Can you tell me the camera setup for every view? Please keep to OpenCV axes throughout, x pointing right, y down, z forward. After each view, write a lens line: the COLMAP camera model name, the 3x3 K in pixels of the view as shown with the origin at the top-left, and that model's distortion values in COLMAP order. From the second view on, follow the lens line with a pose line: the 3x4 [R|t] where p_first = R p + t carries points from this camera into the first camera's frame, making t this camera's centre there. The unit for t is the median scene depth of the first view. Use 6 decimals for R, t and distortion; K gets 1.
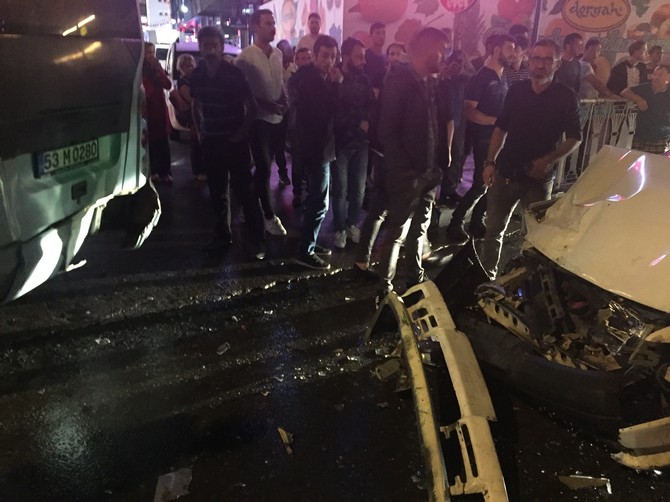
lens RADIAL K [[574.7, 0, 335.0], [0, 574.7, 251.0], [0, 0, 1]] dist [0.092096, -0.107799]
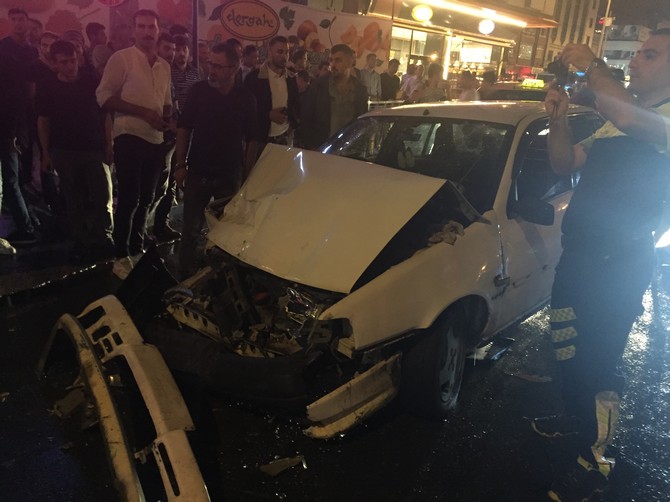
lens RADIAL K [[574.7, 0, 335.0], [0, 574.7, 251.0], [0, 0, 1]] dist [0.092096, -0.107799]
pose [[0.863620, -0.113232, 0.491263, 0.032942], [0.115065, 0.993002, 0.026599, 0.000336], [-0.490837, 0.033555, 0.870605, 0.033983]]
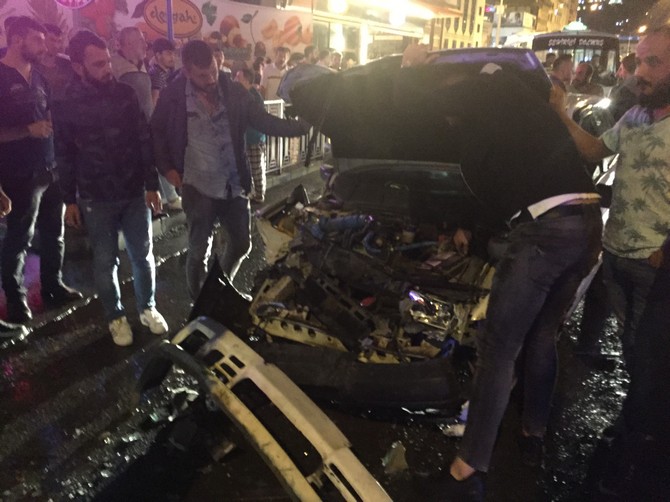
lens RADIAL K [[549.1, 0, 346.2], [0, 549.1, 251.9], [0, 0, 1]] dist [0.154474, -0.195230]
pose [[0.759290, -0.202872, 0.618321, -0.194970], [0.198726, 0.977061, 0.076542, -0.073667], [-0.619666, 0.064759, 0.782189, 0.230421]]
